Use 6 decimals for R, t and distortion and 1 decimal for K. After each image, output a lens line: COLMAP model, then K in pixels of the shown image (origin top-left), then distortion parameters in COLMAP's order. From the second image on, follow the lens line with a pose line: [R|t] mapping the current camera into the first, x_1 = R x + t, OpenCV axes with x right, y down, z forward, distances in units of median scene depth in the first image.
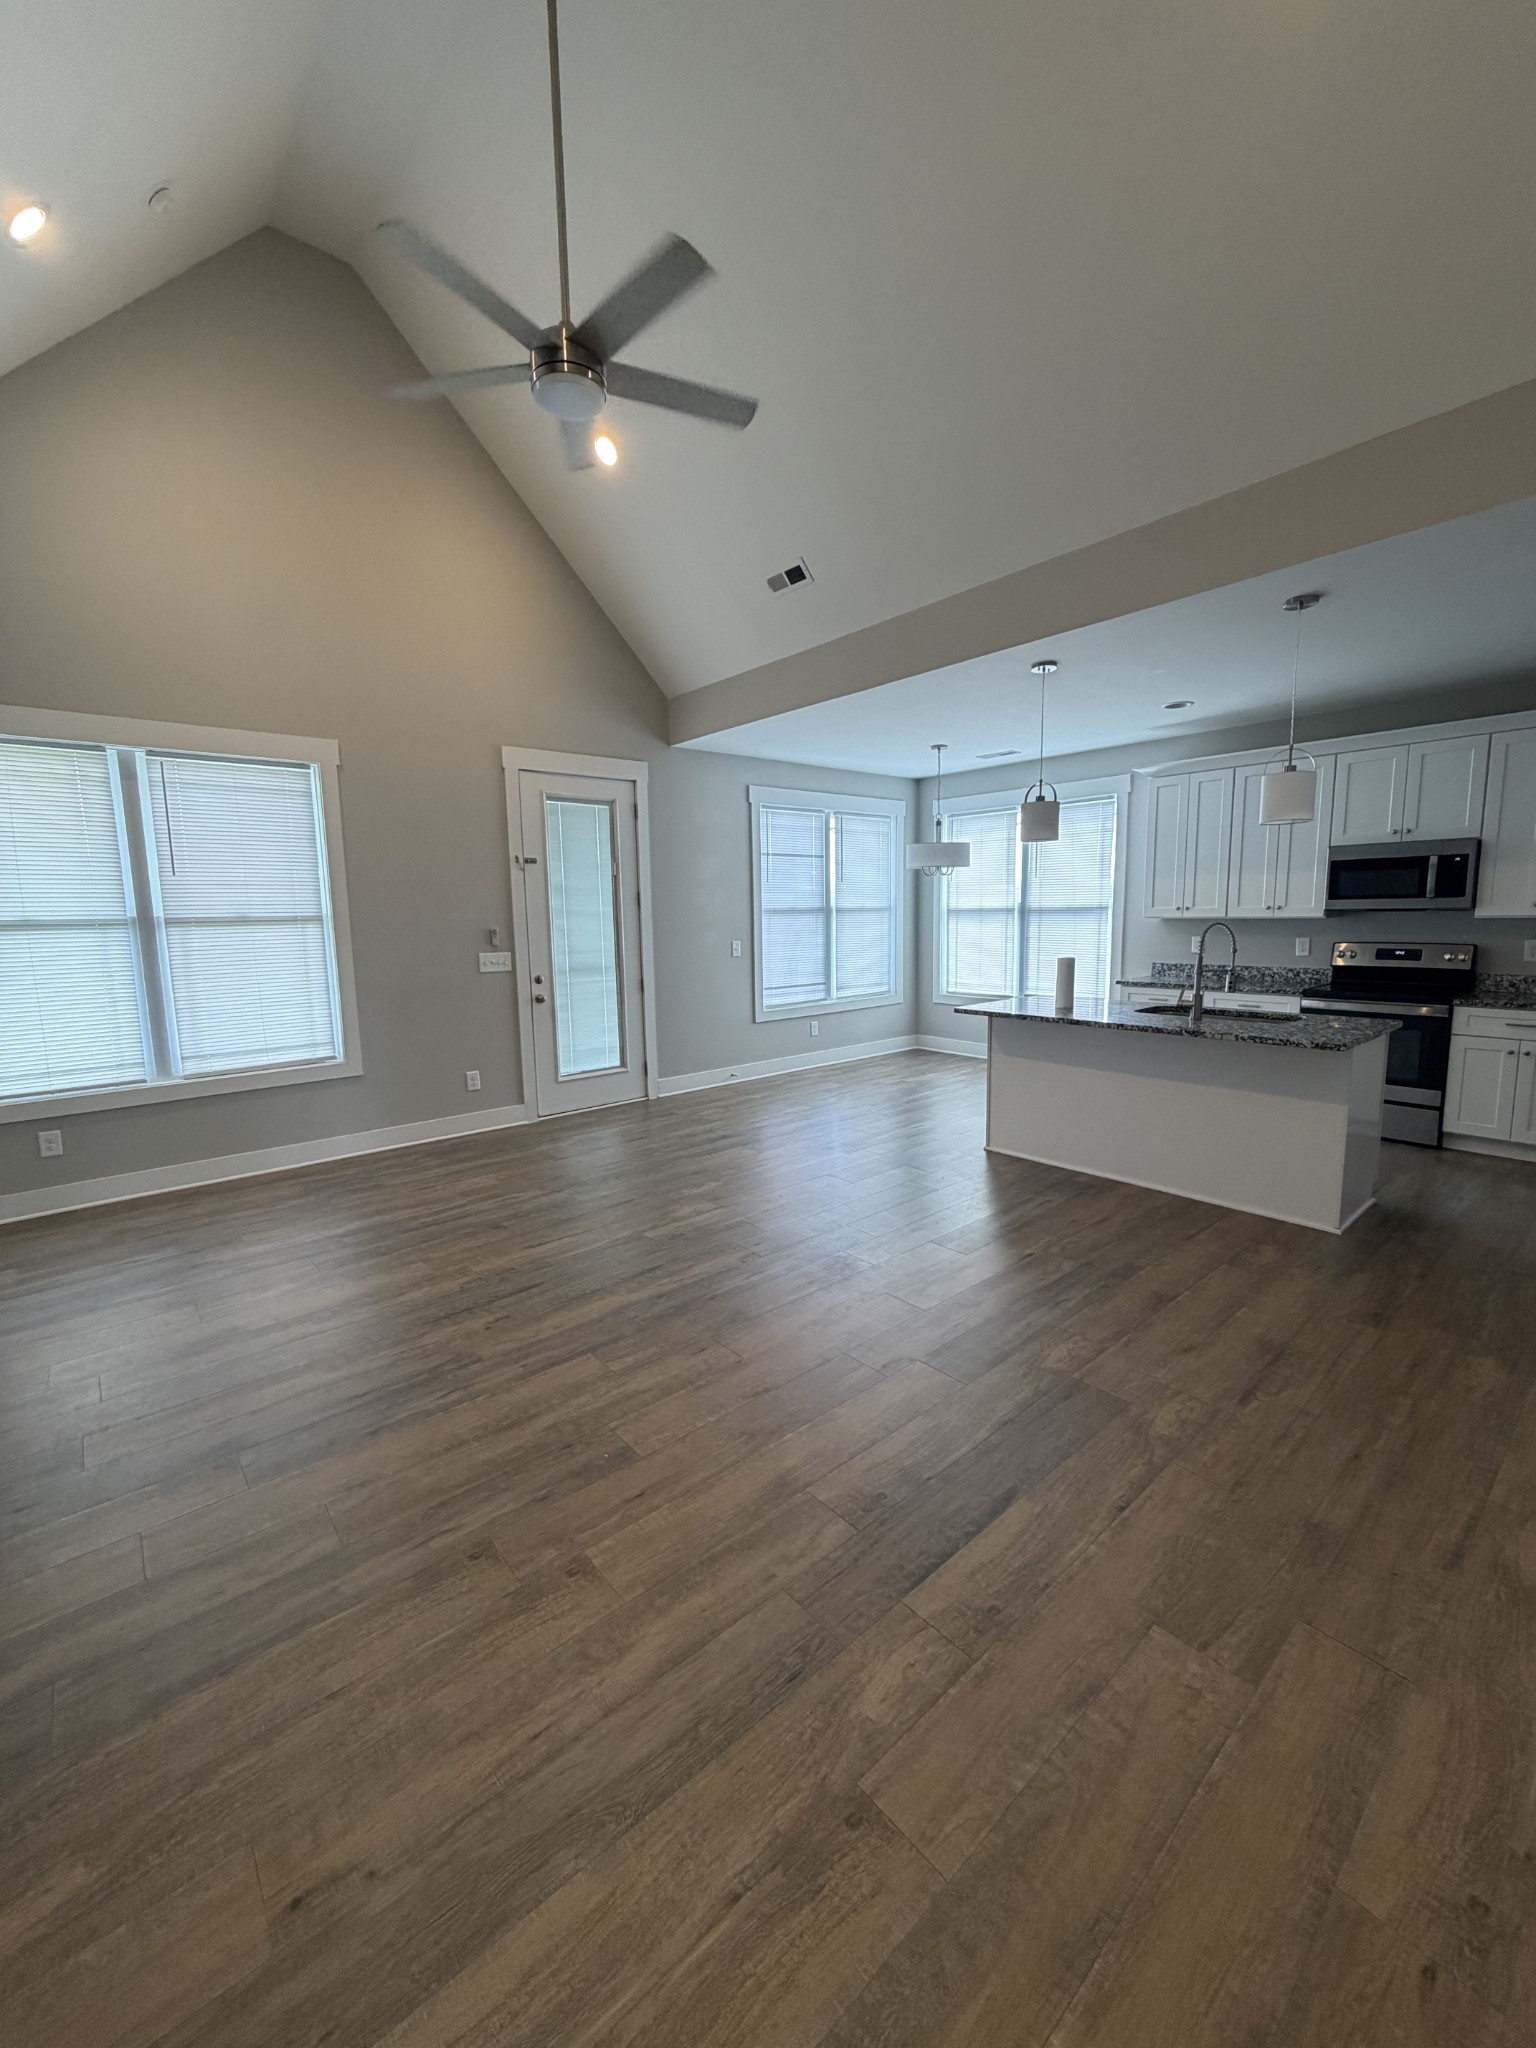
lens RADIAL K [[816.2, 0, 771.1], [0, 816.2, 1018.8], [0, 0, 1]] dist [-0.002168, 0.000358]
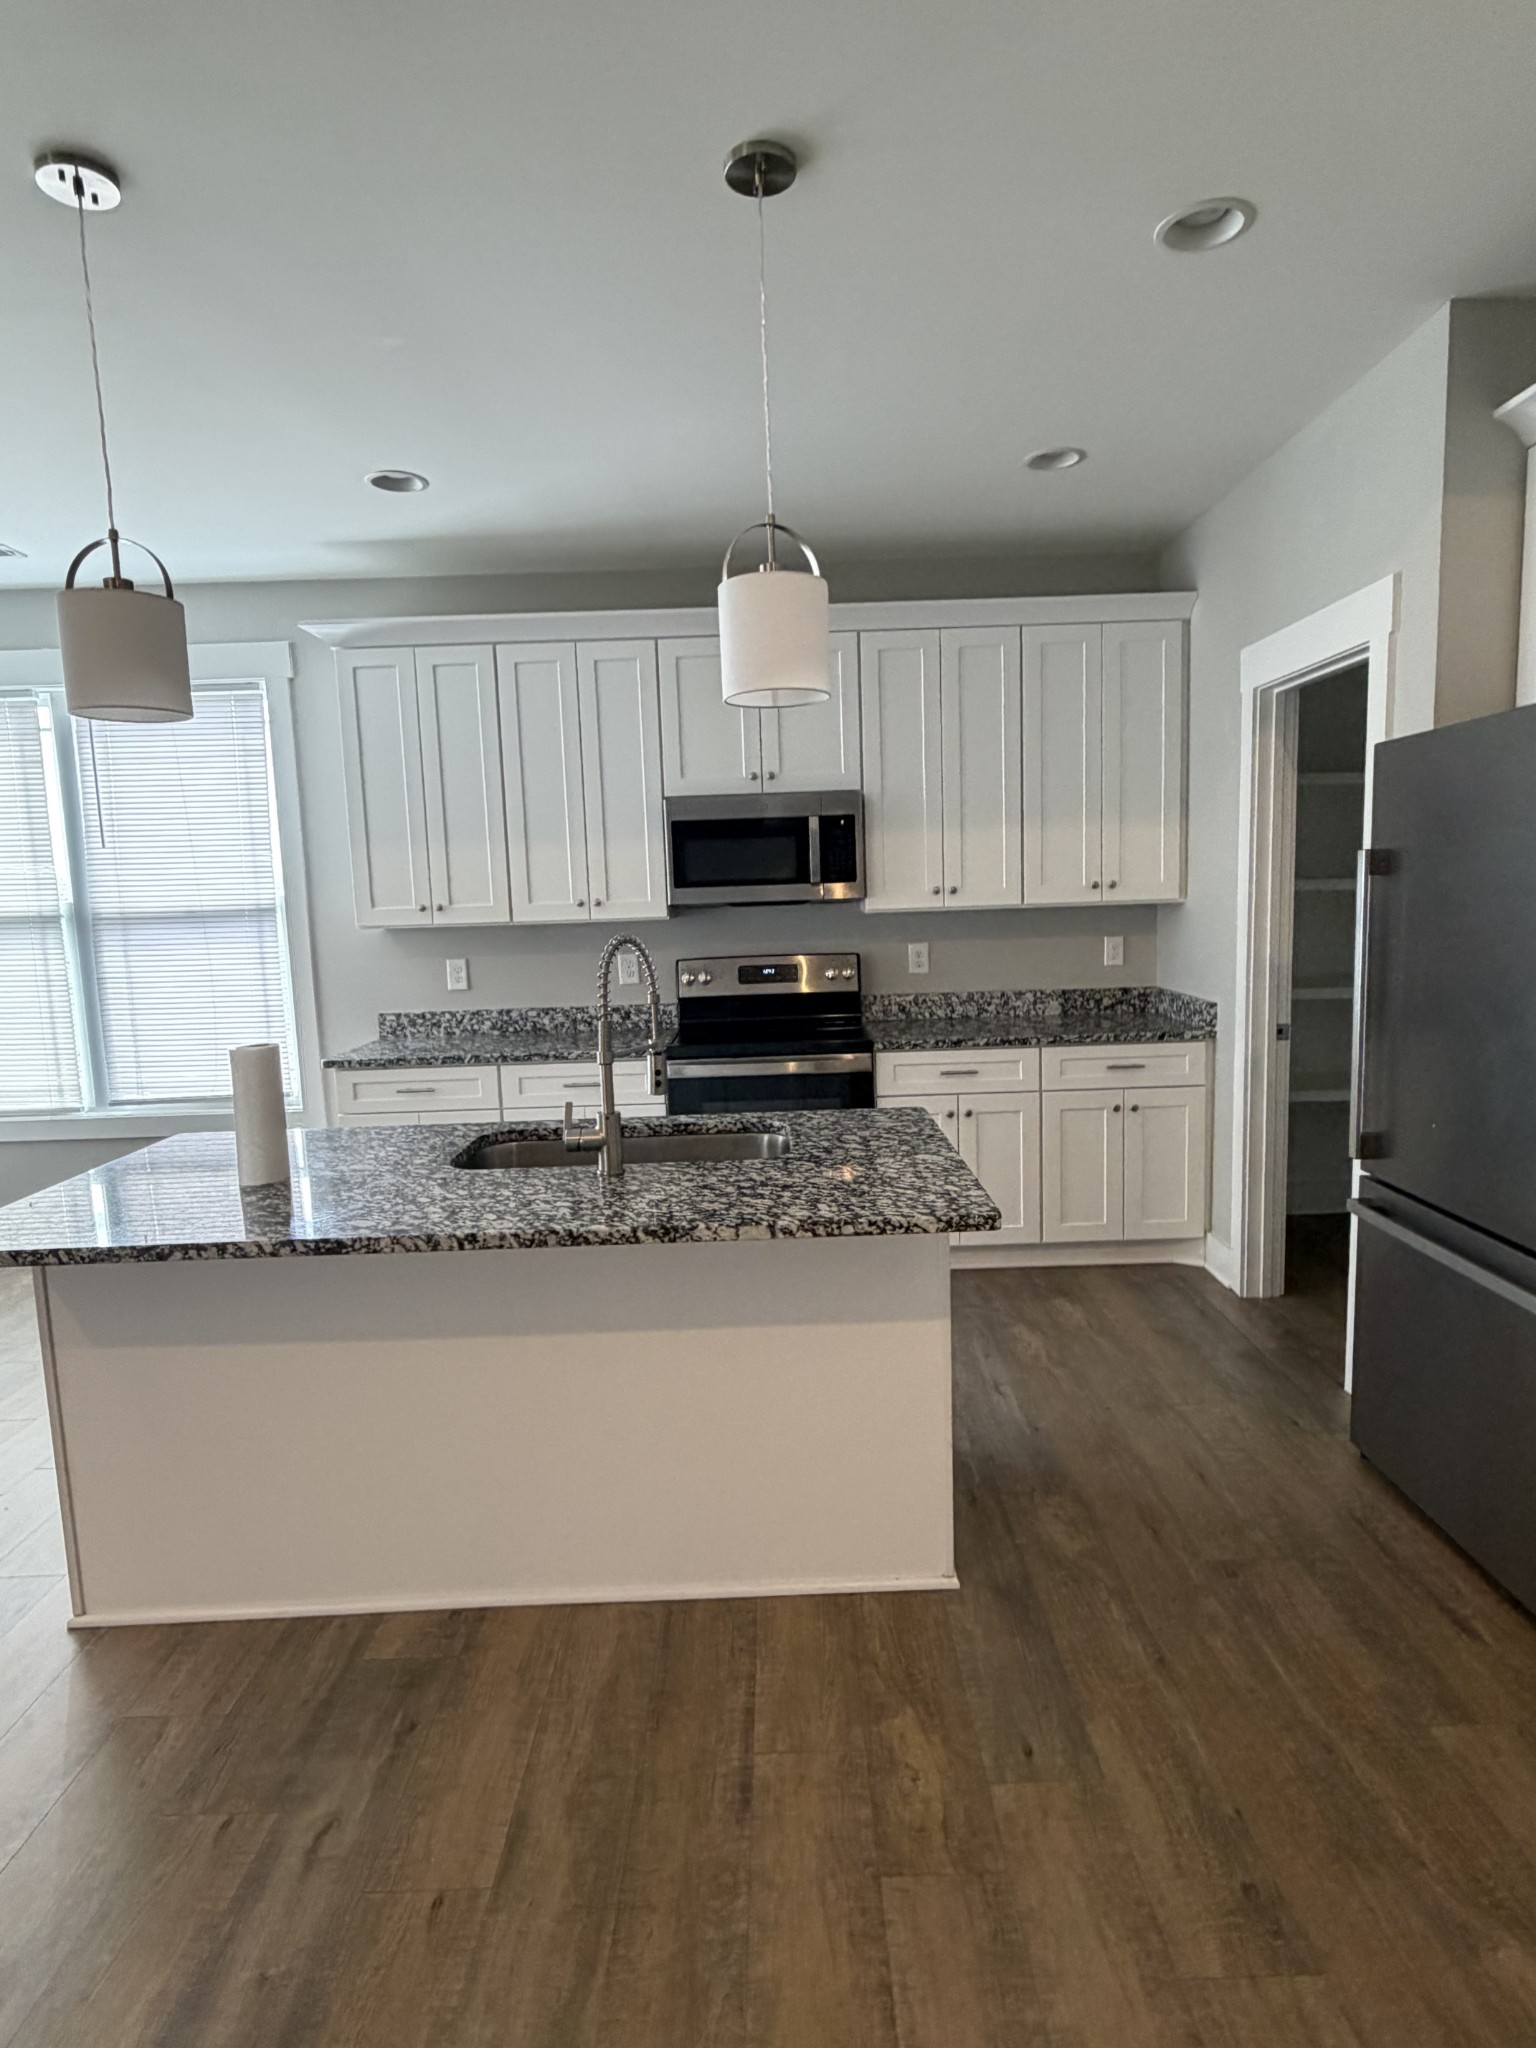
lens RADIAL K [[1123.3, 0, 778.7], [0, 1123.3, 1030.3], [0, 0, 1]] dist [-0.000347, -0.000572]
pose [[0.650185, -0.101096, 0.753020, 0.115259], [0.122754, 0.992064, 0.027198, -0.056578], [-0.749794, 0.074752, 0.657436, 0.414477]]
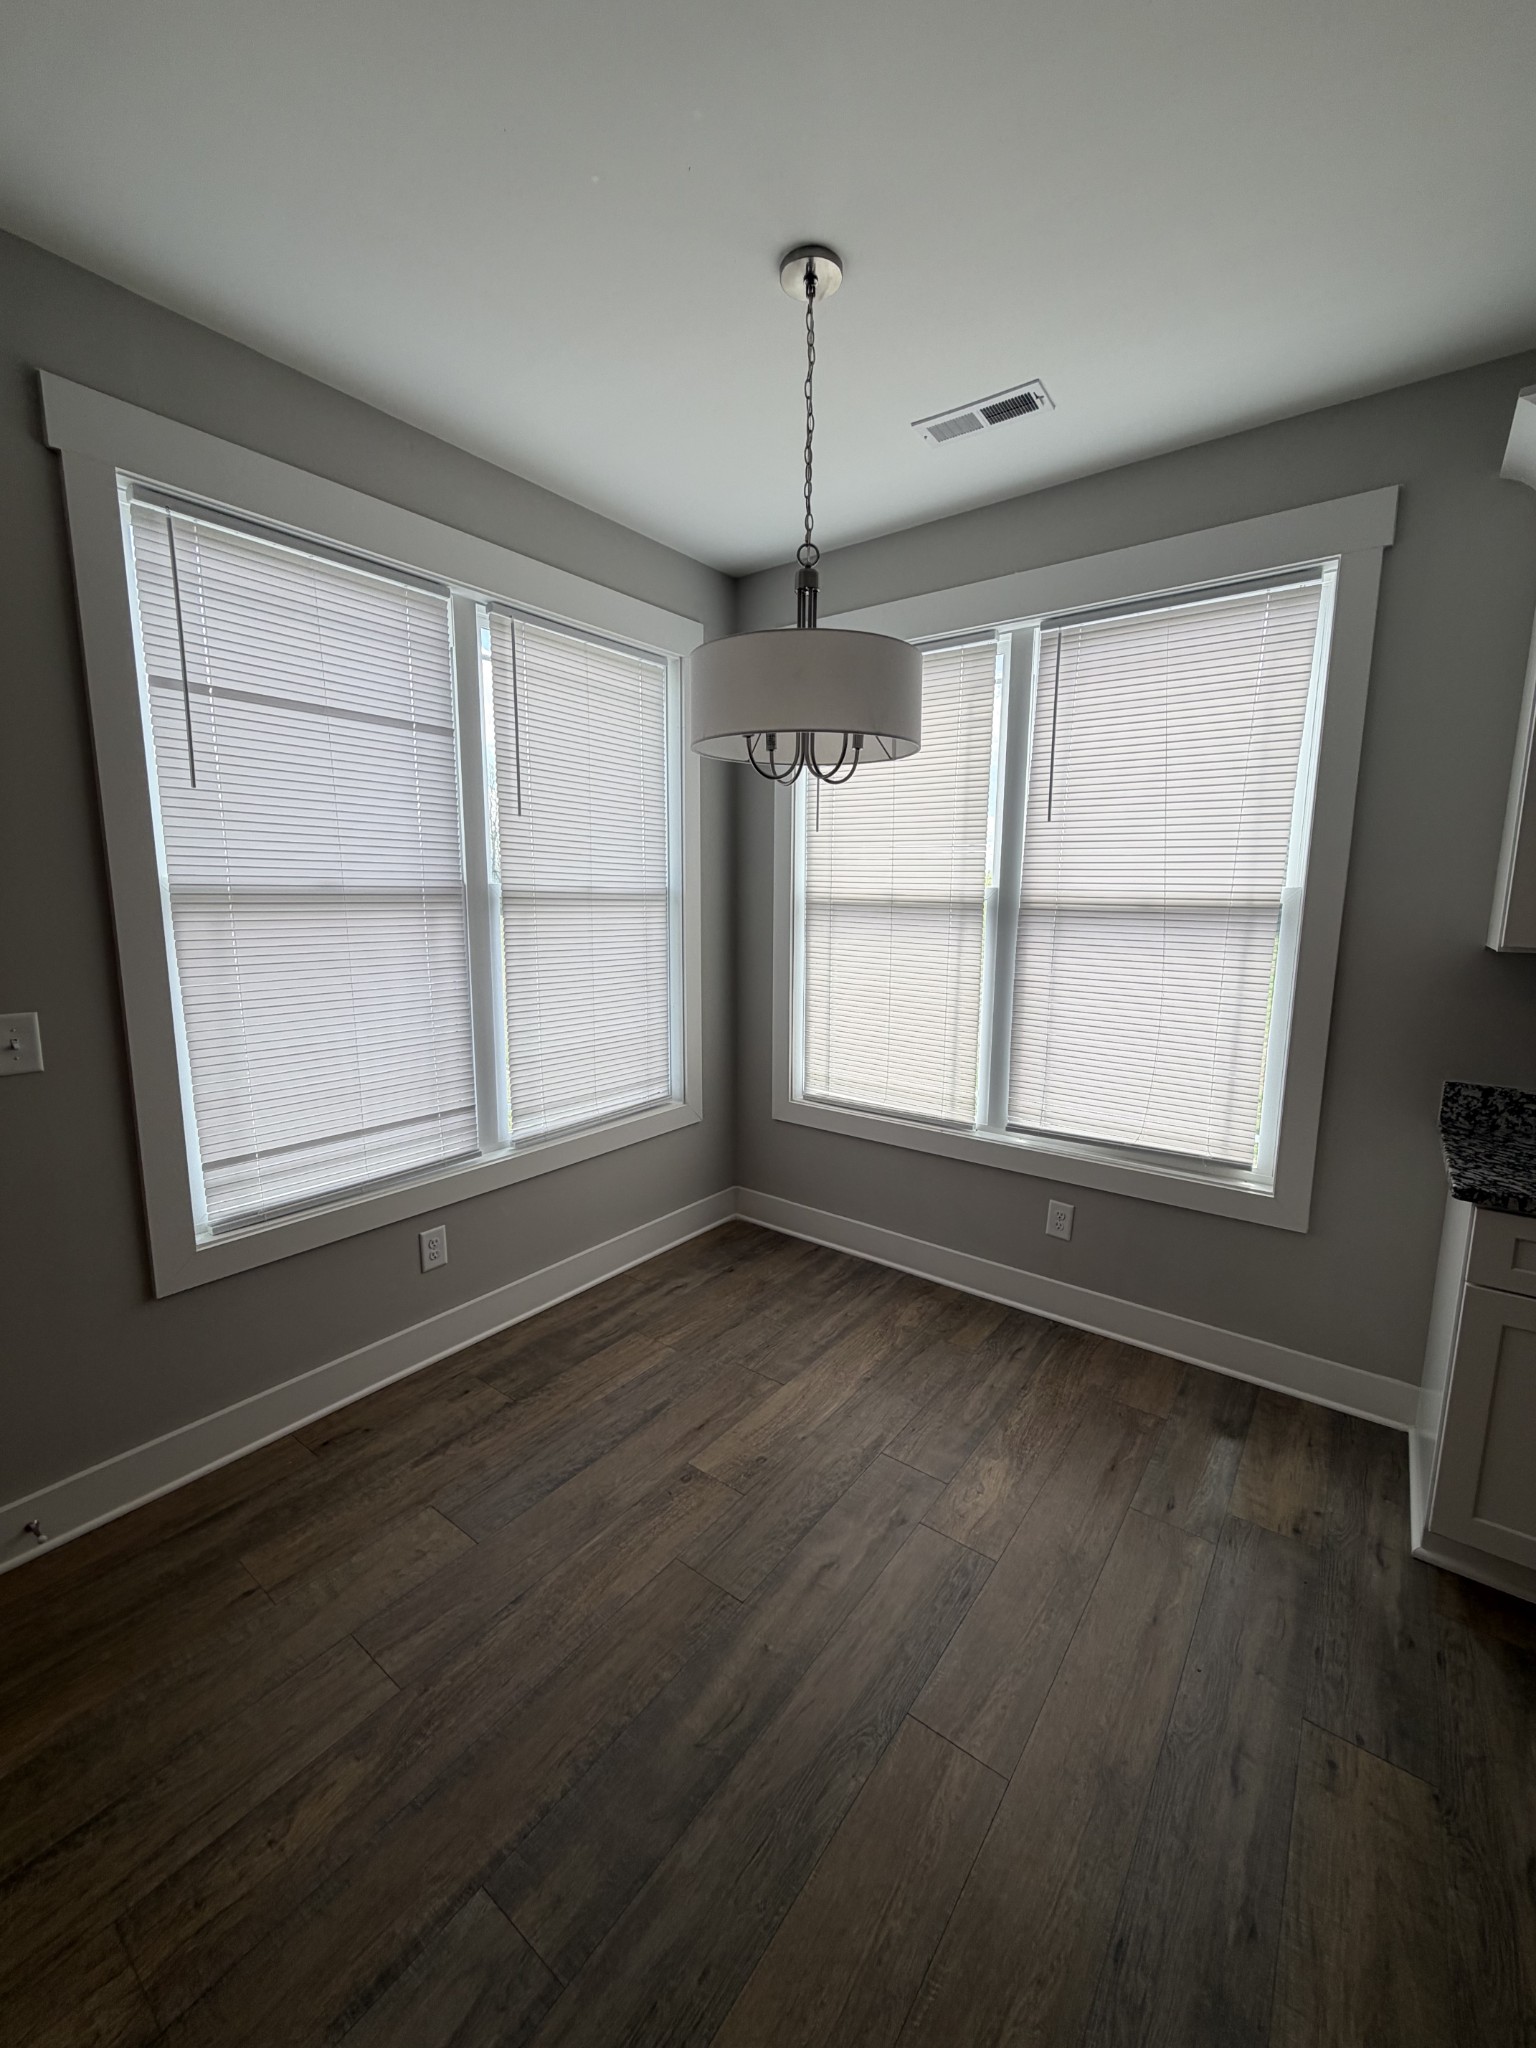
lens RADIAL K [[816.2, 0, 771.1], [0, 816.2, 1018.8], [0, 0, 1]] dist [-0.002168, 0.000358]
pose [[0.977205, -0.009026, 0.212106, 0.164684], [0.004670, 0.999768, 0.021028, -0.123787], [-0.212247, -0.019558, 0.977020, 0.895082]]
